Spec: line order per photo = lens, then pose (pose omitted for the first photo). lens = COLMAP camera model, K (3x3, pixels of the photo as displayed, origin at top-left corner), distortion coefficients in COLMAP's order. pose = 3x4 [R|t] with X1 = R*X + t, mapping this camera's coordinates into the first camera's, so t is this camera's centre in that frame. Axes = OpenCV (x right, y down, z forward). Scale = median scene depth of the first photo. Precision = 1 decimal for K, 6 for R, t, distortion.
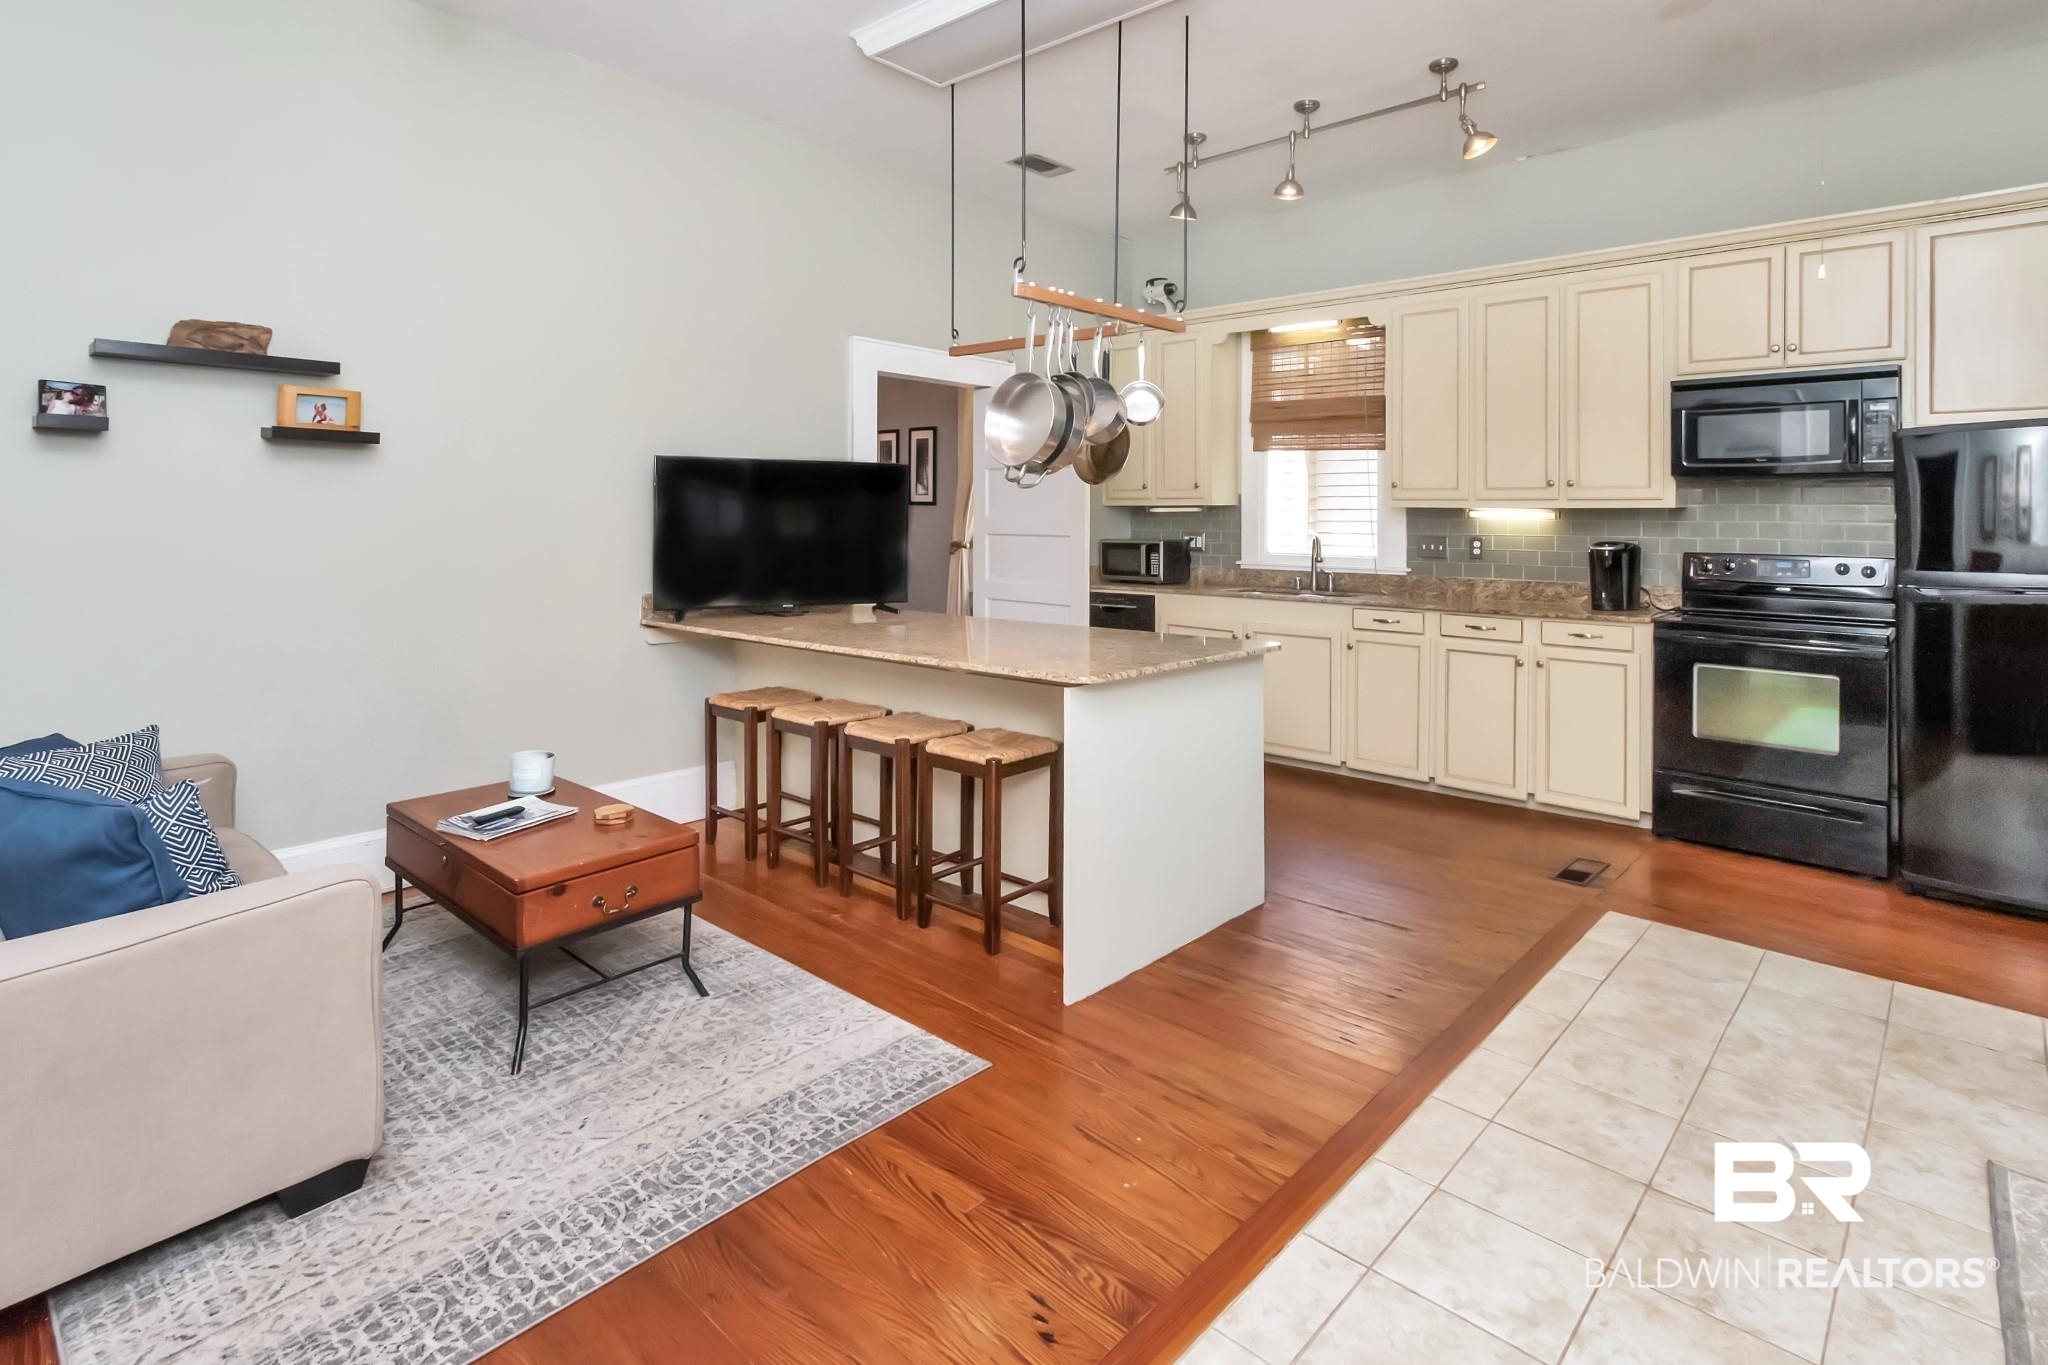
lens RADIAL K [[1034.5, 0, 1021.8], [0, 1034.5, 496.9], [0, 0, 1]] dist [0.000445, 0.000158]
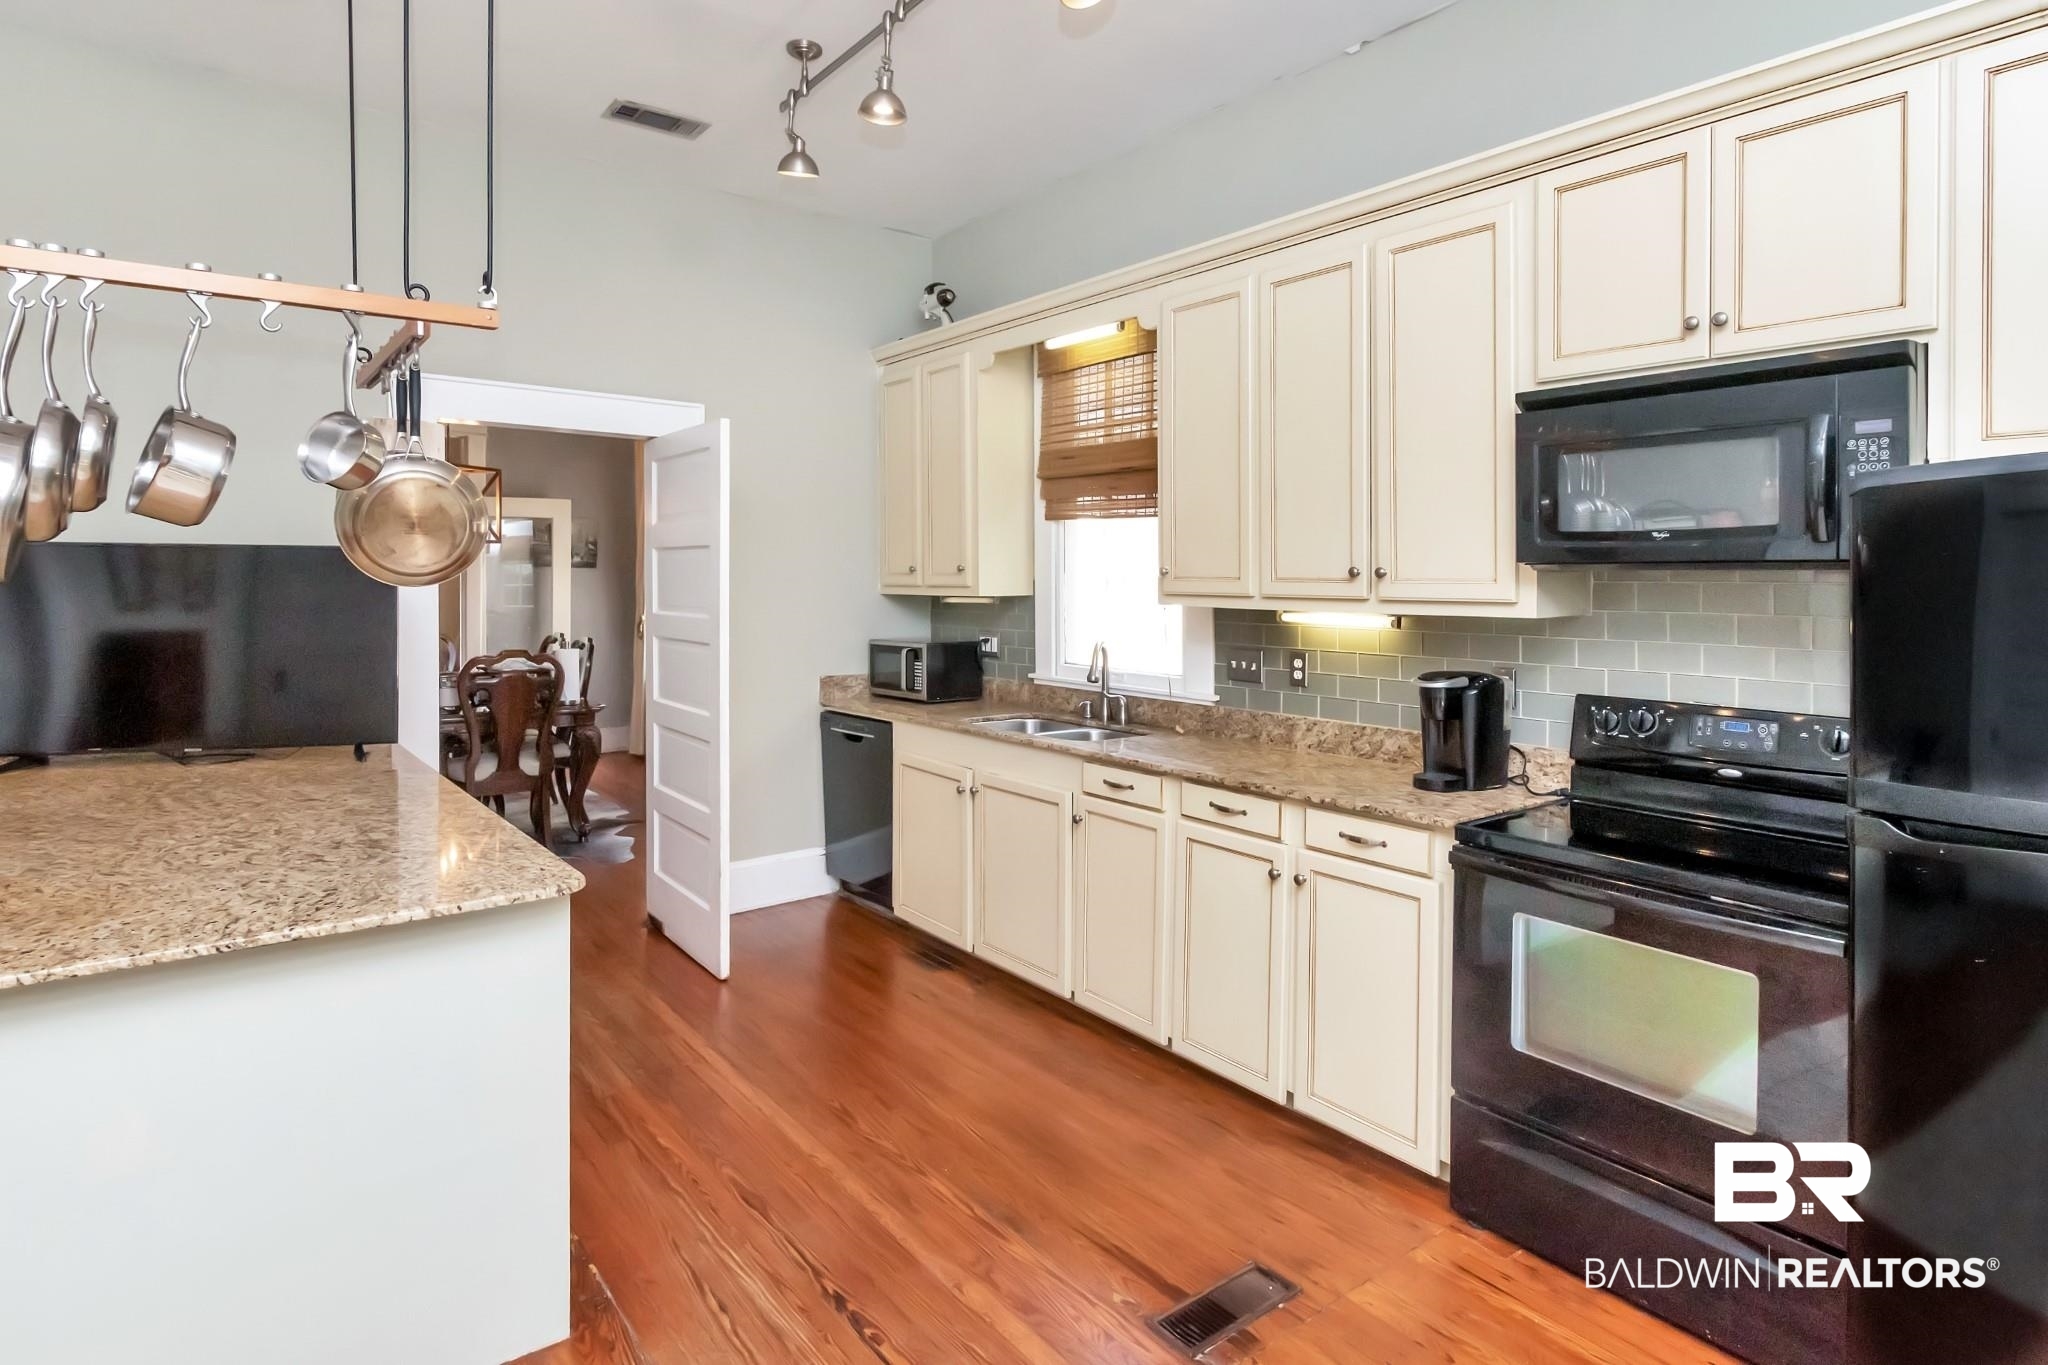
lens RADIAL K [[1065.8, 0, 1012.8], [0, 1065.8, 573.1], [0, 0, 1]] dist [-0.004376, -0.001267]
pose [[0.984616, -0.000906, -0.174728, 0.413195], [0.002902, 0.999933, 0.011169, -0.019799], [0.174706, -0.011505, 0.984553, 0.346429]]
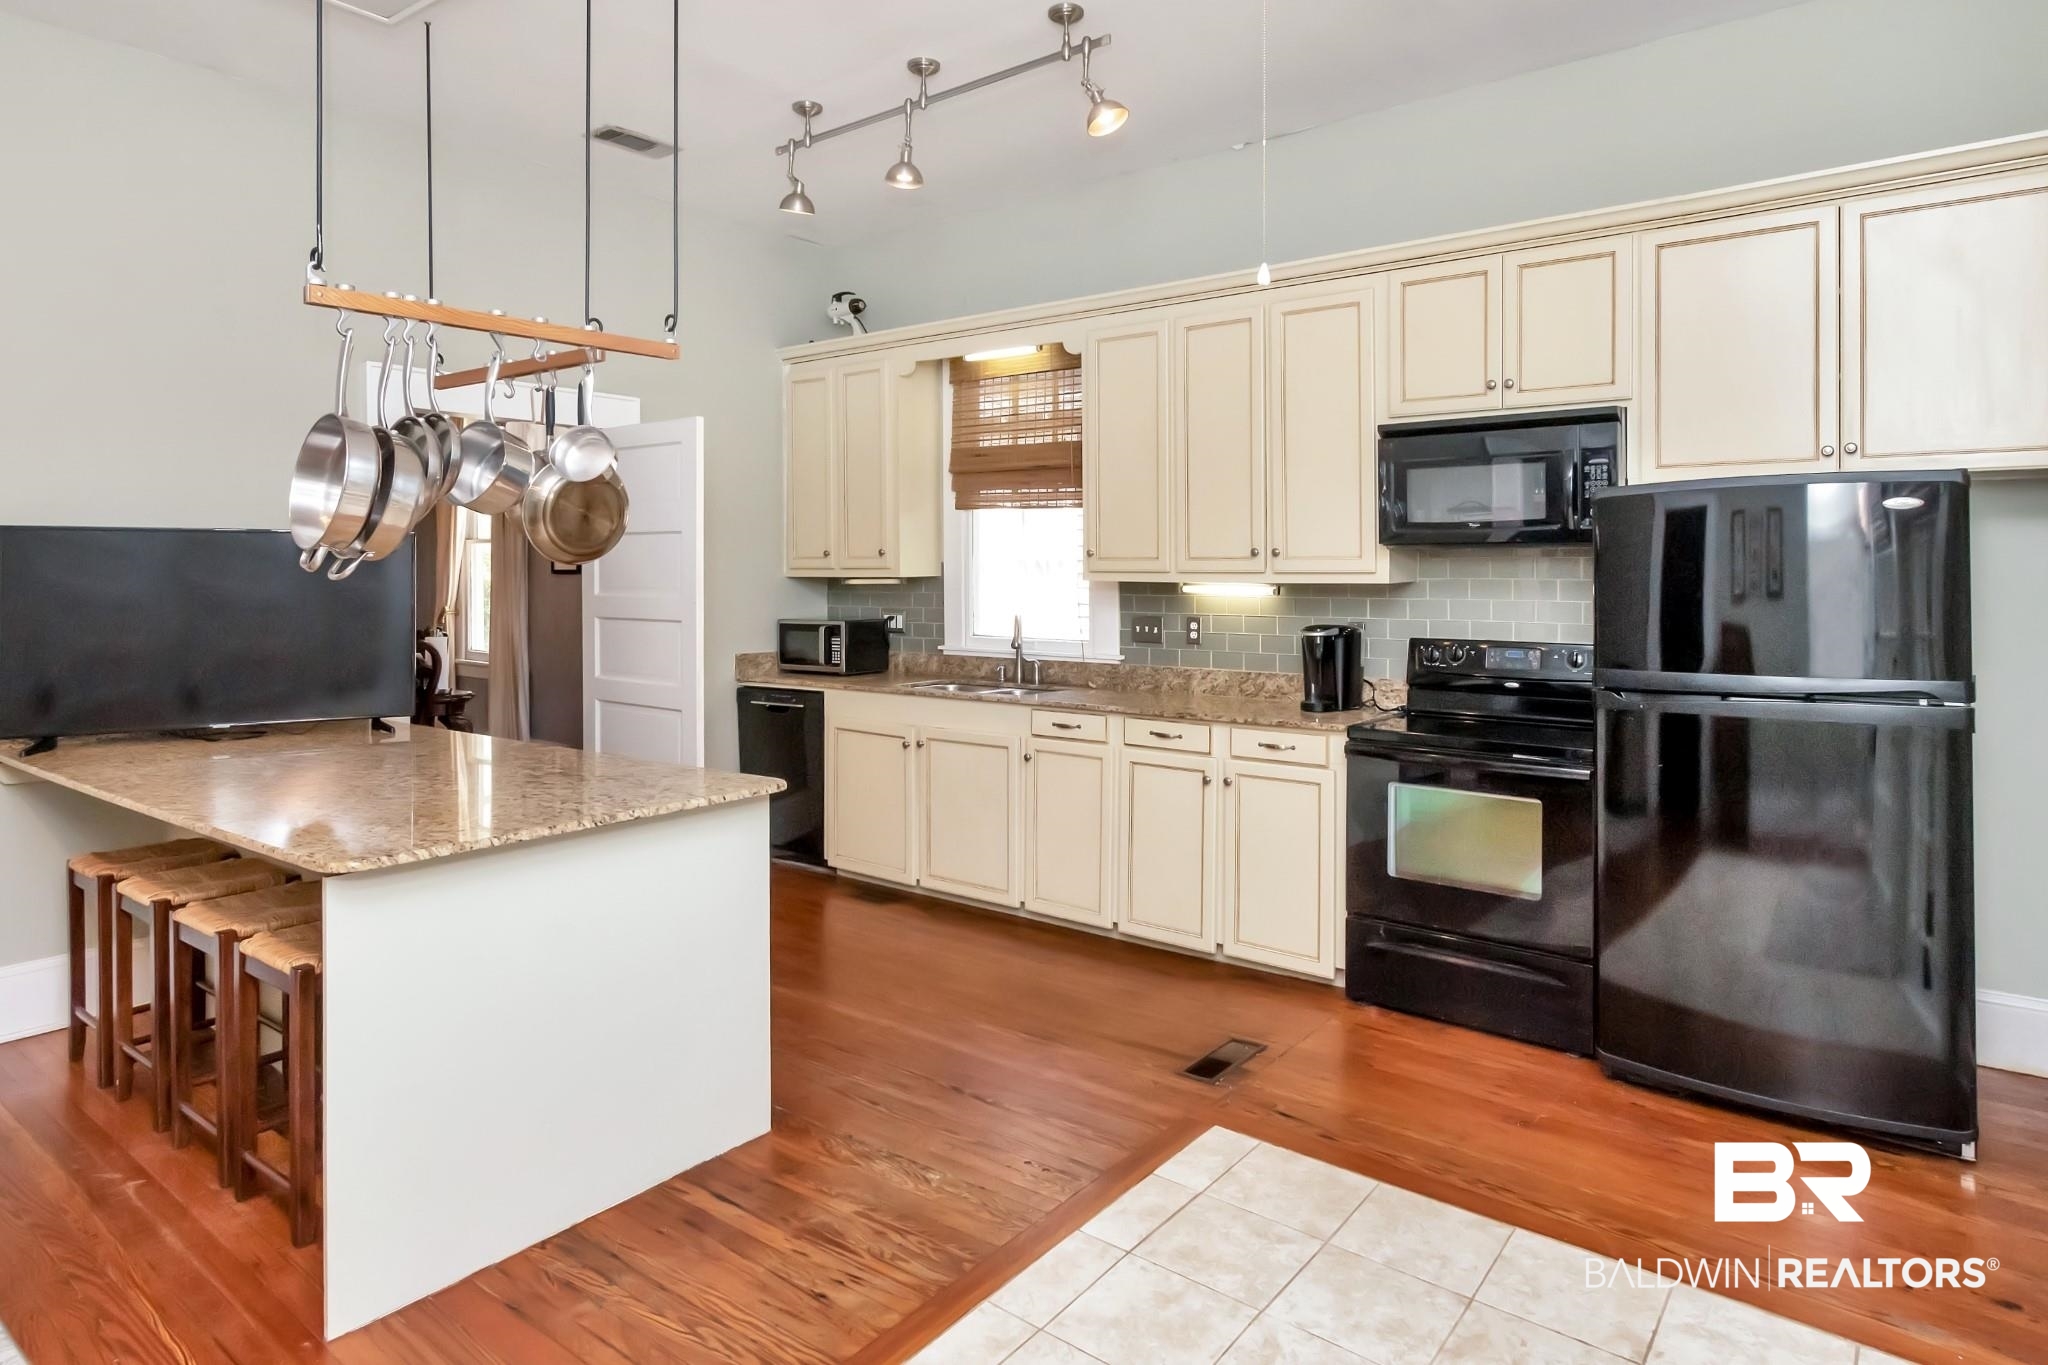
lens RADIAL K [[1168.2, 0, 1021.7], [0, 1168.2, 556.4], [0, 0, 1]] dist [0.001400, 0.000487]
pose [[0.996592, -0.006024, 0.082272, 0.251028], [0.005483, 0.999962, 0.006806, -0.016714], [-0.082310, -0.006332, 0.996587, 0.113440]]
